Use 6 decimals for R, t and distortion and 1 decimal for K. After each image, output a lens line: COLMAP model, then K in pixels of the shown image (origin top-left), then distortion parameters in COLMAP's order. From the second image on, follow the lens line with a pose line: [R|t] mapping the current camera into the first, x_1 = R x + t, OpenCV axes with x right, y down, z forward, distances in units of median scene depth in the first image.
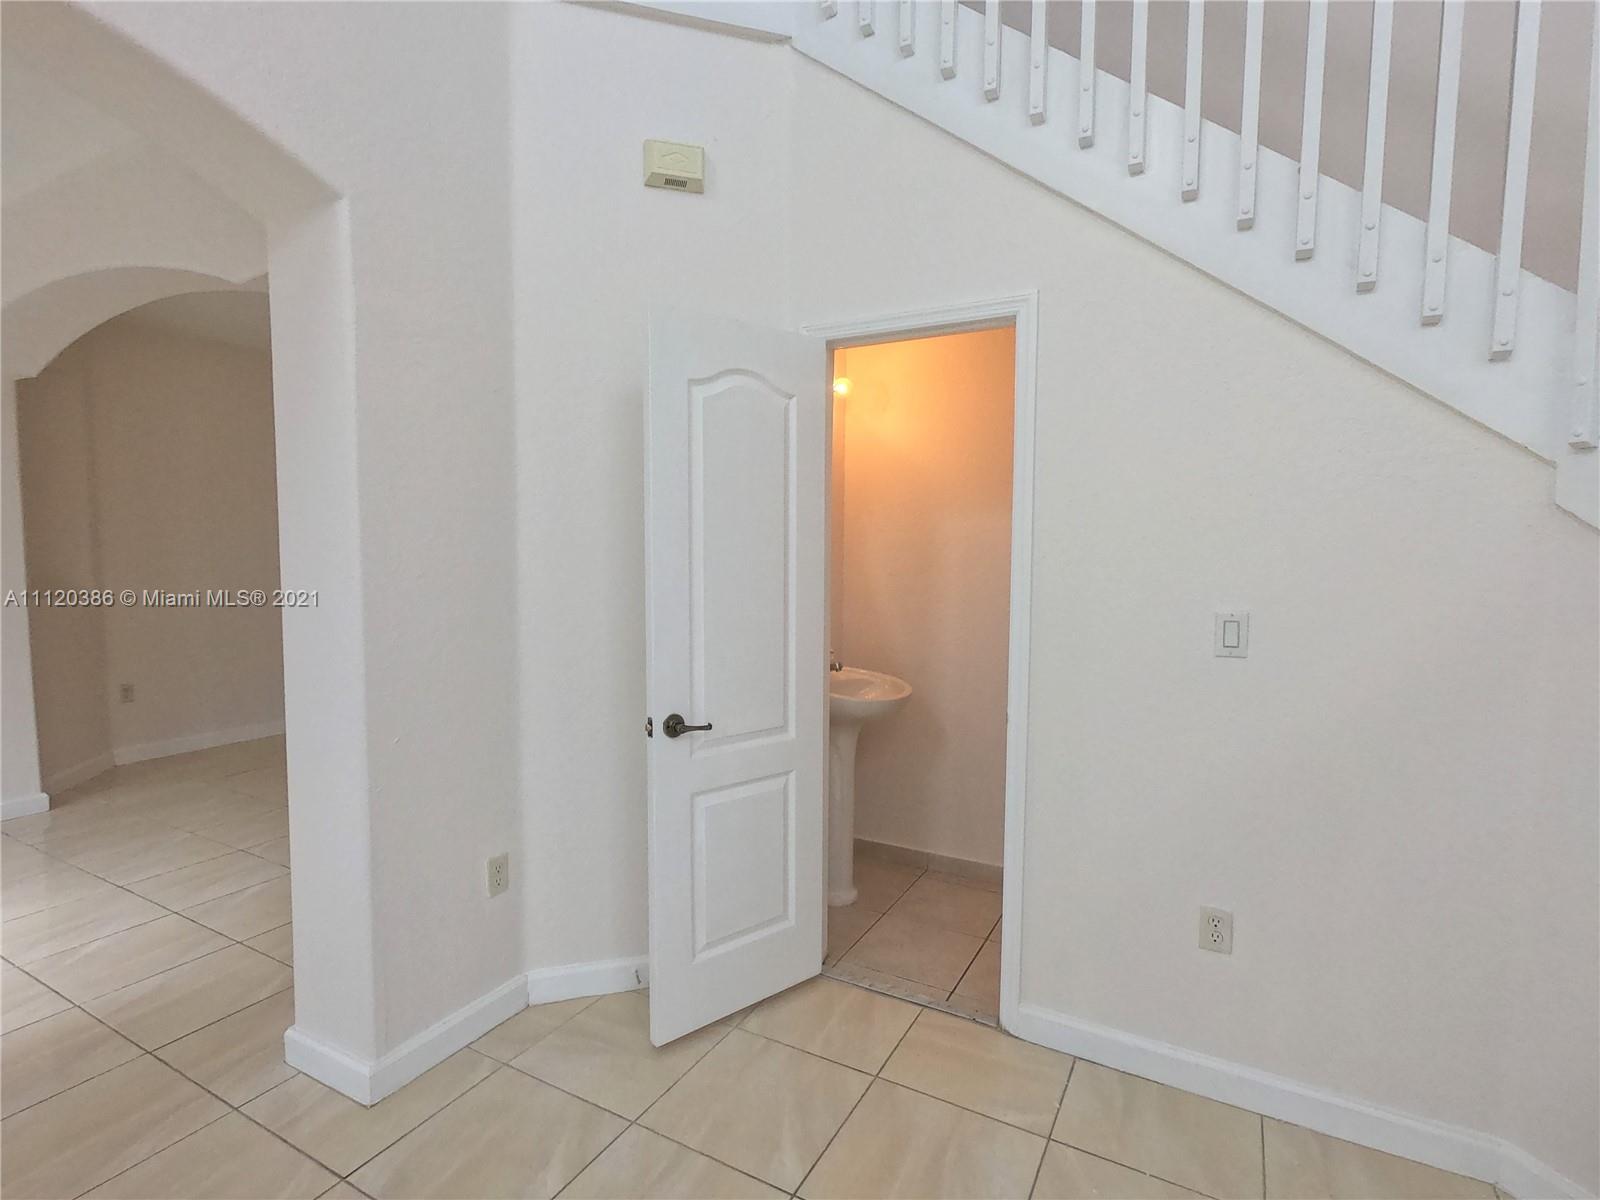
lens RADIAL K [[805.4, 0, 802.0], [0, 805.4, 605.8], [0, 0, 1]] dist [0.000878, 0.000328]
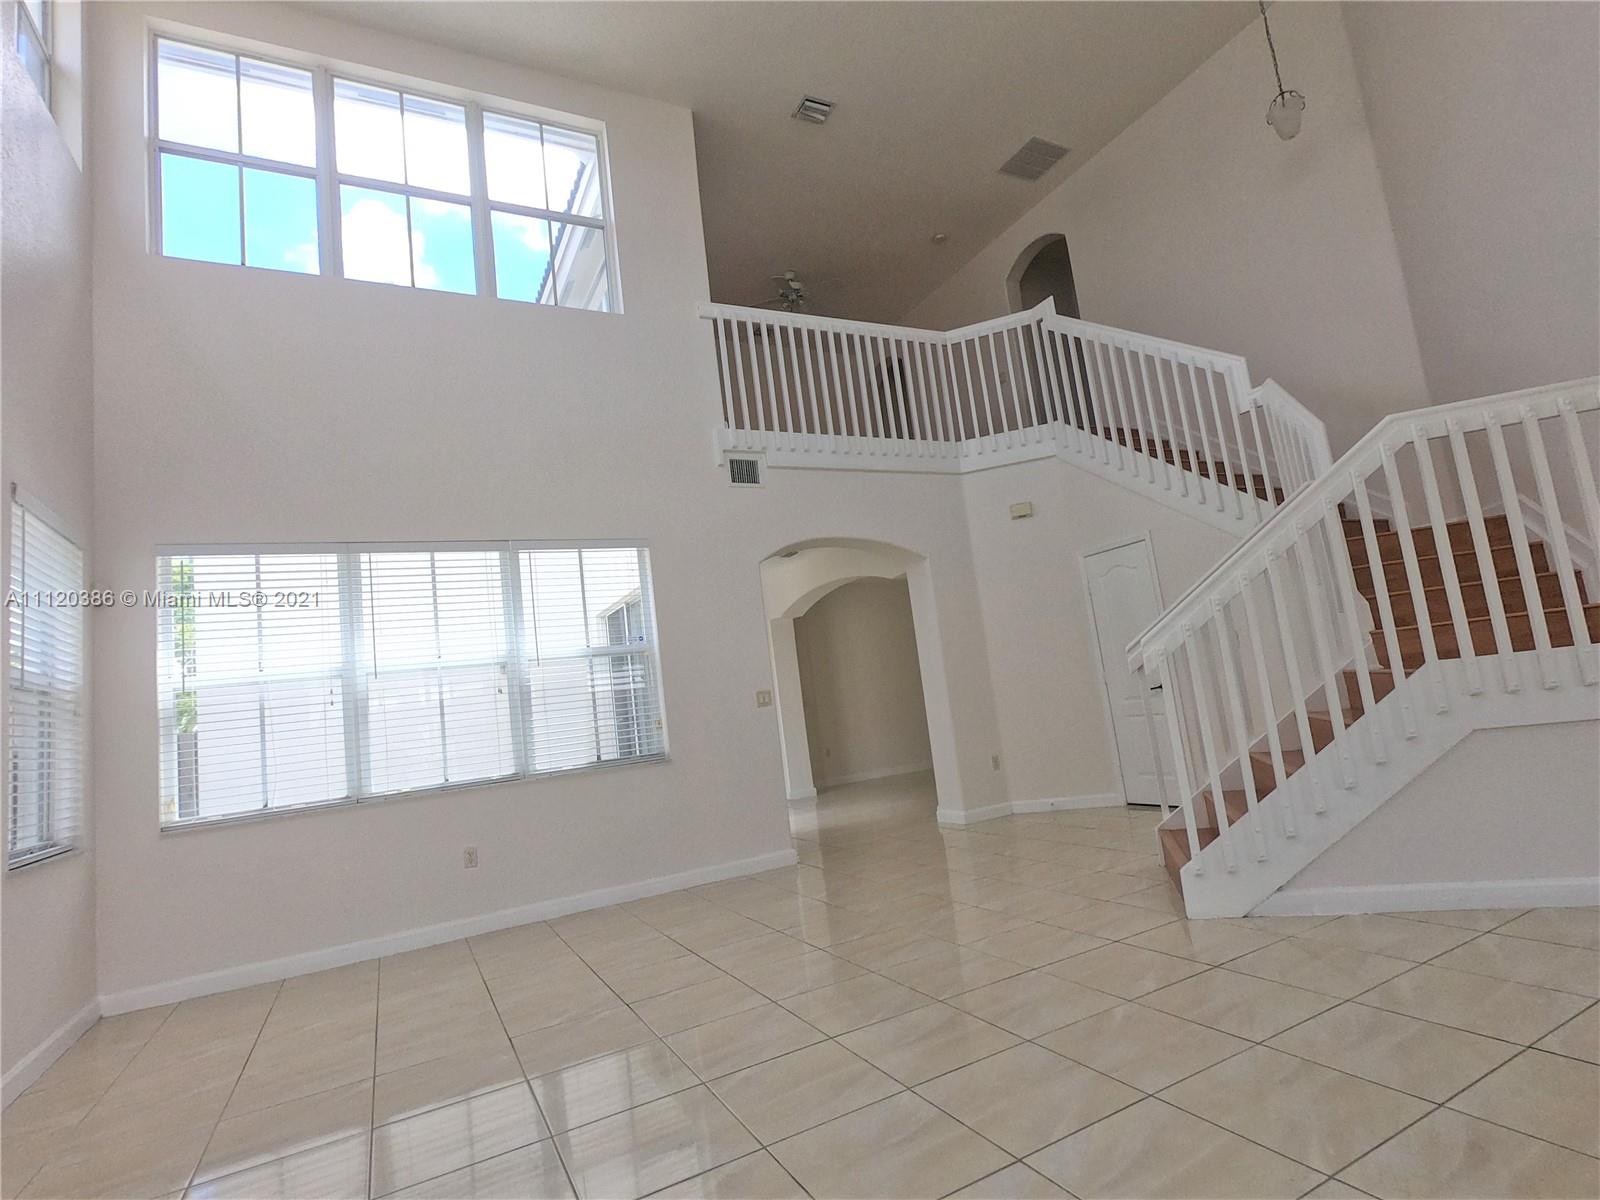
lens RADIAL K [[805.4, 0, 800.5], [0, 805.4, 601.9], [0, 0, 1]] dist [0.000878, 0.000328]
pose [[0.824054, -0.181153, -0.536766, 0.679692], [0.087537, 0.976833, -0.195283, 0.268022], [0.559707, 0.113937, 0.820821, -1.771524]]
